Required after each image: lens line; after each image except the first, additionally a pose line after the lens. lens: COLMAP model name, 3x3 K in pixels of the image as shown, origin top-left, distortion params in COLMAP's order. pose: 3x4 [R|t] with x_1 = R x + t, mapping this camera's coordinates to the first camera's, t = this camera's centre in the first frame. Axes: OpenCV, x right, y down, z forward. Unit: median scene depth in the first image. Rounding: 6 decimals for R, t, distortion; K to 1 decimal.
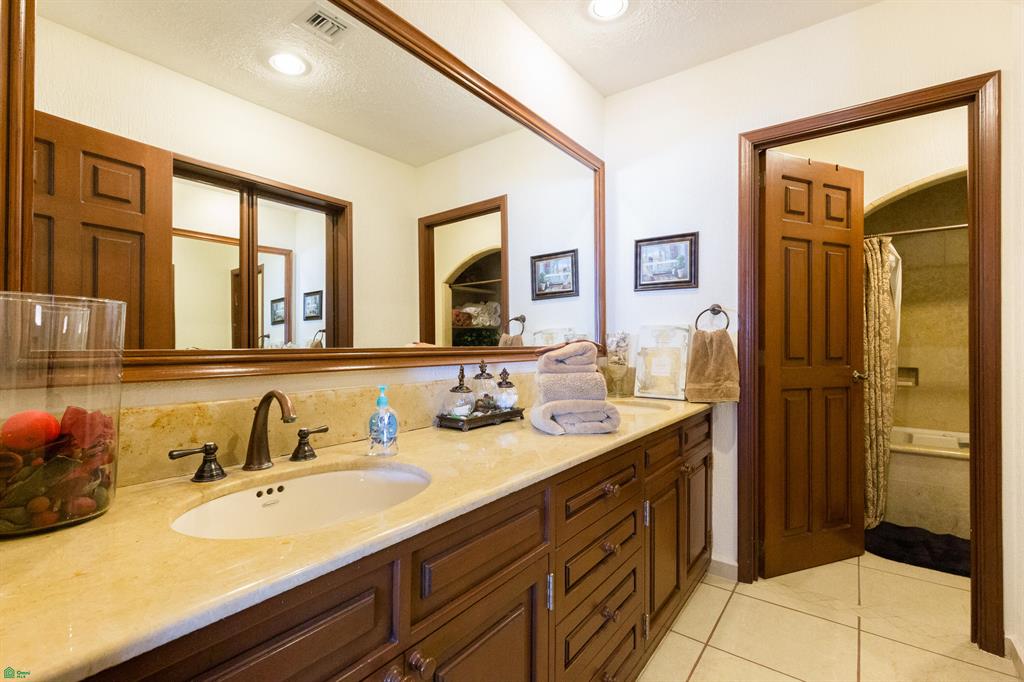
lens RADIAL K [[463.3, 0, 512.0], [0, 463.3, 341.6], [0, 0, 1]] dist [0.008494, -0.001803]
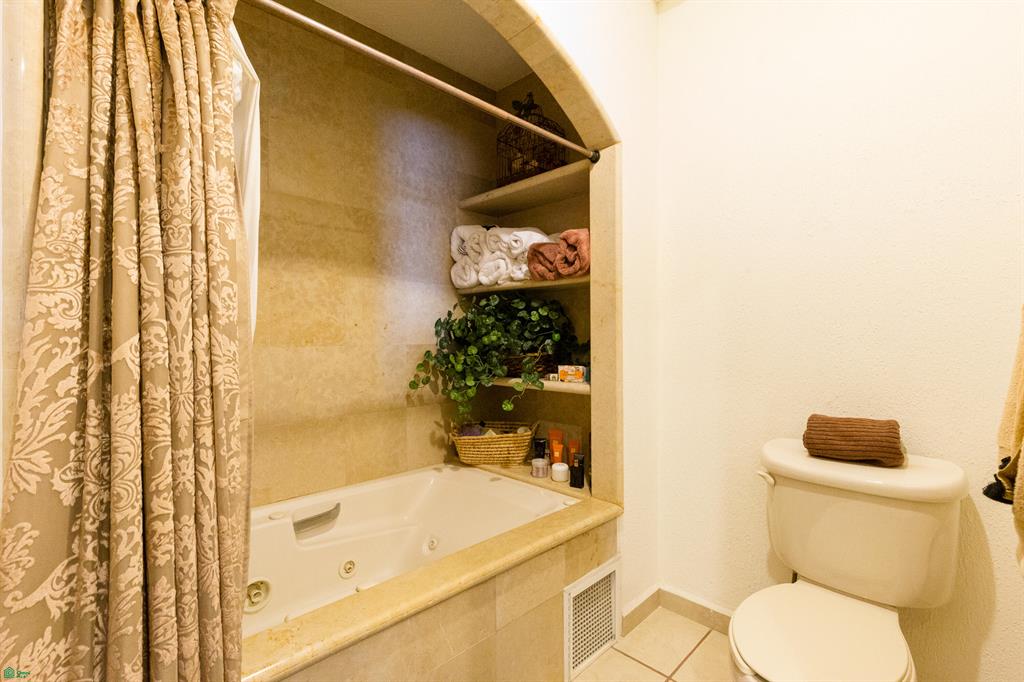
lens RADIAL K [[463.3, 0, 513.5], [0, 463.3, 338.9], [0, 0, 1]] dist [0.008494, -0.001803]
pose [[0.147587, -0.001172, 0.989048, 0.536964], [-0.006270, 0.999978, 0.002121, 0.001521], [-0.989029, -0.006514, 0.147576, 0.772243]]
